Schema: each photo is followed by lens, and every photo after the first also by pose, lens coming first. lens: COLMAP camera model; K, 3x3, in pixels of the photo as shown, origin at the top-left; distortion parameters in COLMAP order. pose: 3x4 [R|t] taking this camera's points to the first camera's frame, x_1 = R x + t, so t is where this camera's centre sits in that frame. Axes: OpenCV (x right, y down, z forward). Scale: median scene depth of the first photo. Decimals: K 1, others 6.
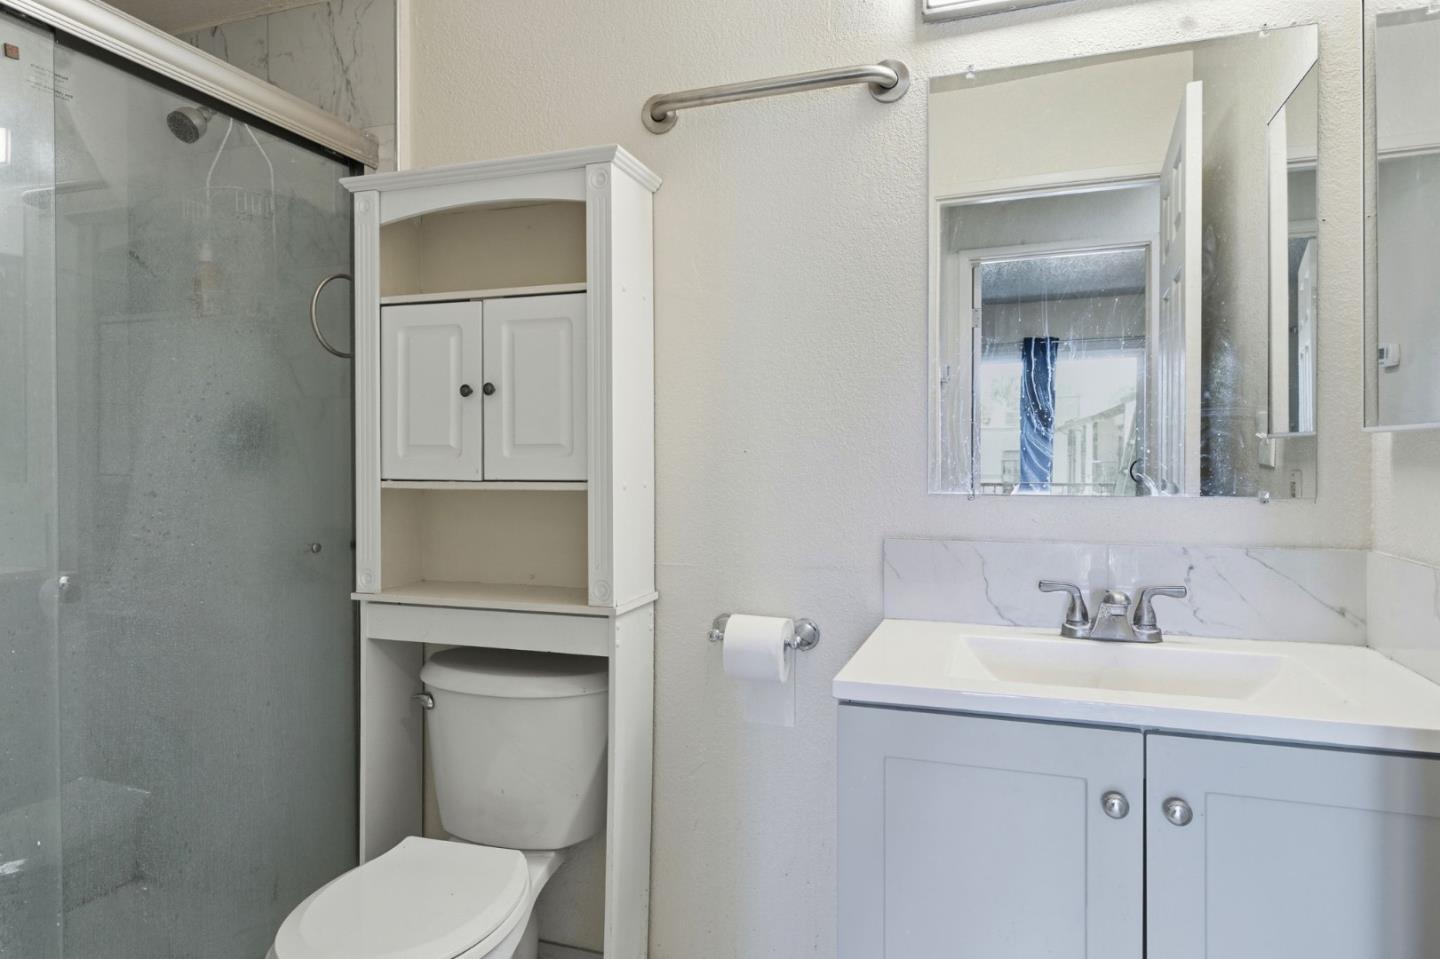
lens RADIAL K [[875.5, 0, 713.6], [0, 875.5, 469.8], [0, 0, 1]] dist [0.006287, -0.002963]
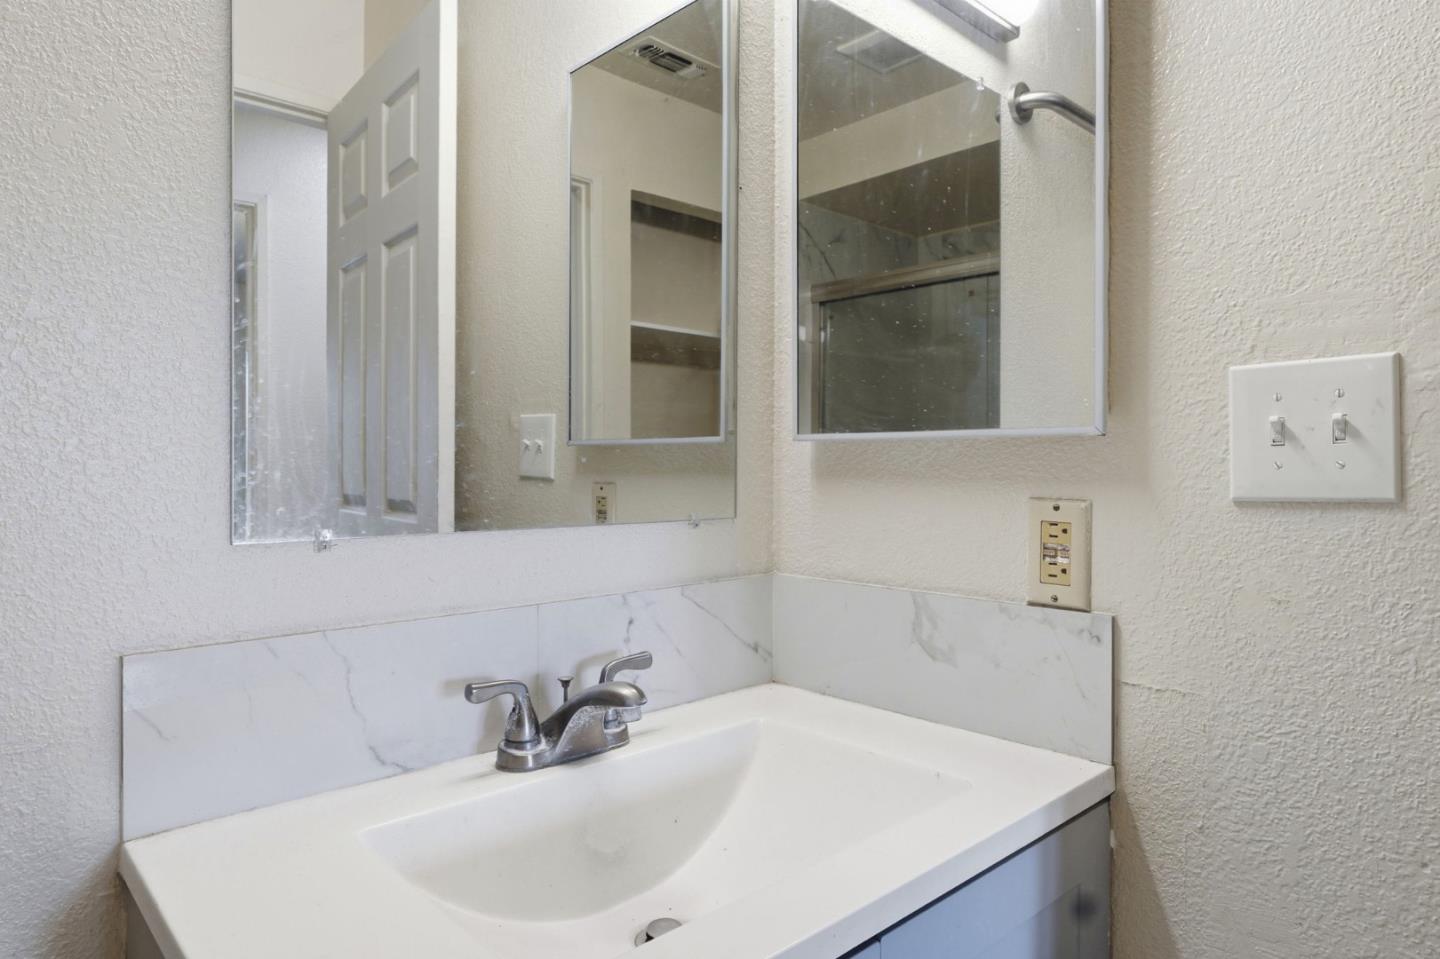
lens RADIAL K [[875.5, 0, 726.9], [0, 875.5, 472.2], [0, 0, 1]] dist [0.006287, -0.002963]
pose [[0.458924, -0.003899, 0.888467, -0.052077], [0.009845, 0.999951, -0.000697, -0.008906], [-0.888421, 0.009067, 0.458940, 0.544467]]
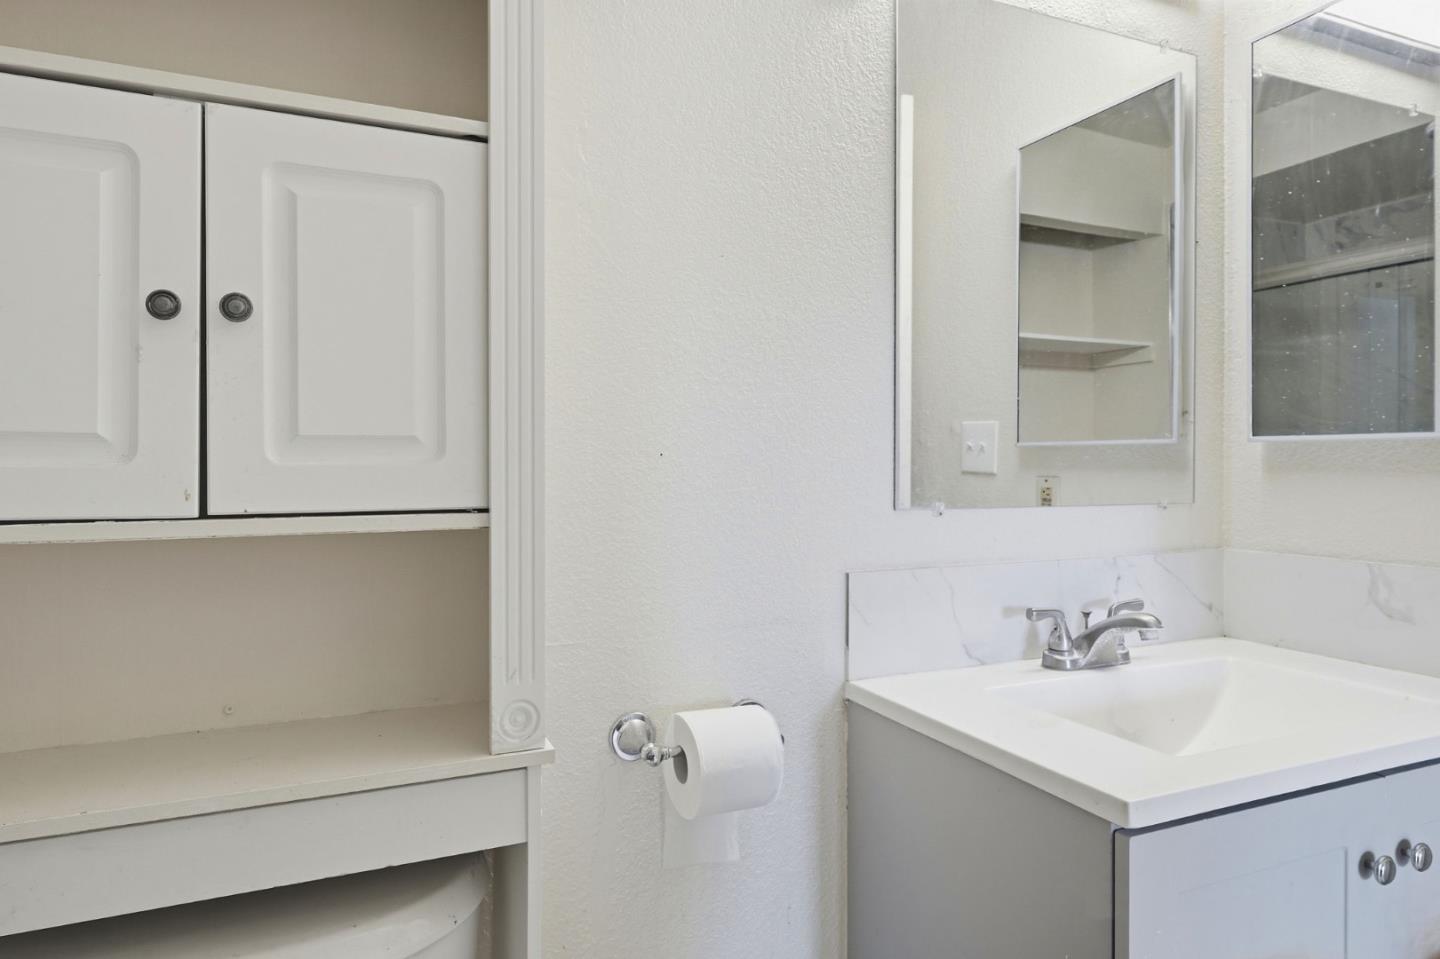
lens RADIAL K [[875.5, 0, 729.2], [0, 875.5, 467.7], [0, 0, 1]] dist [0.006287, -0.002963]
pose [[0.729763, -0.002435, 0.683696, -0.392285], [0.009133, 0.999939, -0.006187, -0.007375], [-0.683639, 0.010759, 0.729741, 0.532821]]
